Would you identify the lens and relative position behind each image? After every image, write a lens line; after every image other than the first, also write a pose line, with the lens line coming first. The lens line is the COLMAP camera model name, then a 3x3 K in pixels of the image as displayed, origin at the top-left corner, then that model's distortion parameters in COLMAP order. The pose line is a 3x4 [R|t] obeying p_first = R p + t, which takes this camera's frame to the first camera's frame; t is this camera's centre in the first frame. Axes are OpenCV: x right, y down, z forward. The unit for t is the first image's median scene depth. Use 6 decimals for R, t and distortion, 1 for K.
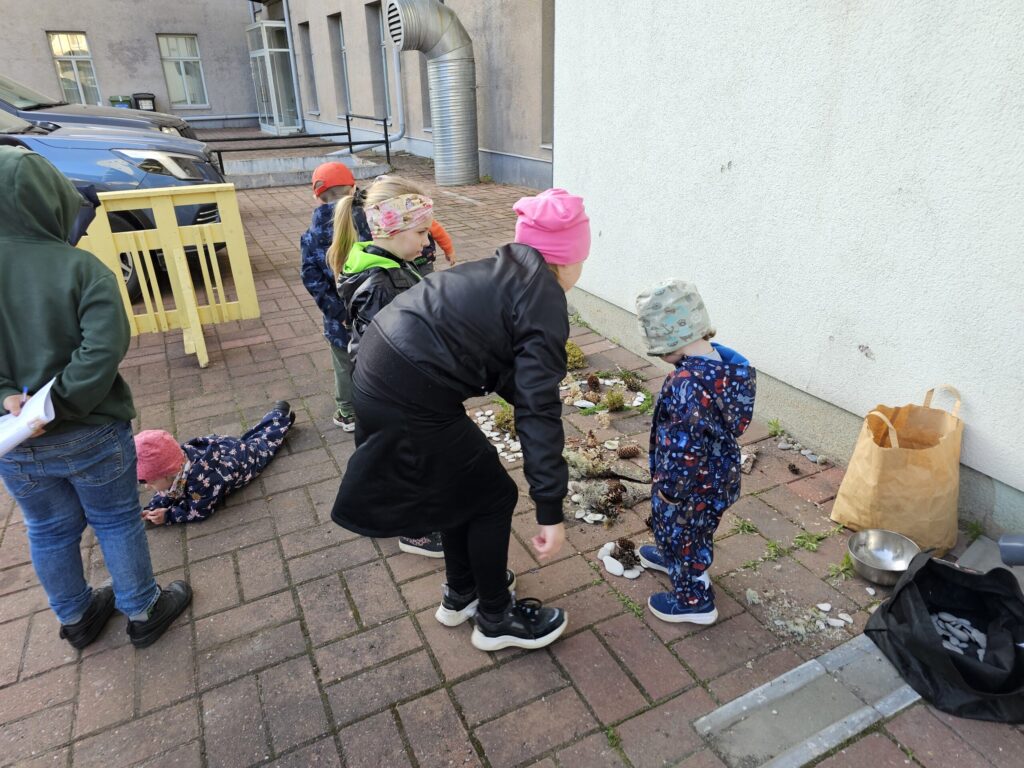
lens RADIAL K [[677.9, 0, 512.0], [0, 677.9, 384.0], [0, 0, 1]] dist [0.027666, 0.001181]
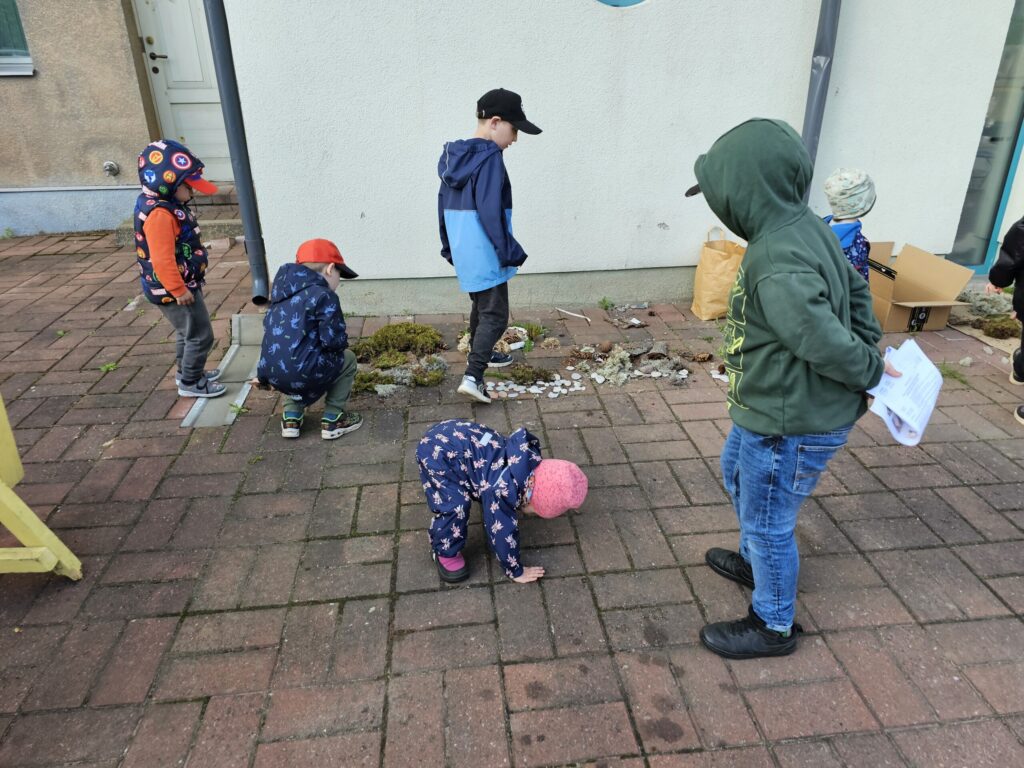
lens RADIAL K [[677.9, 0, 512.0], [0, 677.9, 384.0], [0, 0, 1]] dist [0.027666, 0.001181]
pose [[0.334020, -0.378522, 0.863222, -1.232803], [0.390696, 0.889042, 0.238666, -0.257002], [-0.857780, 0.257539, 0.444844, 0.718068]]
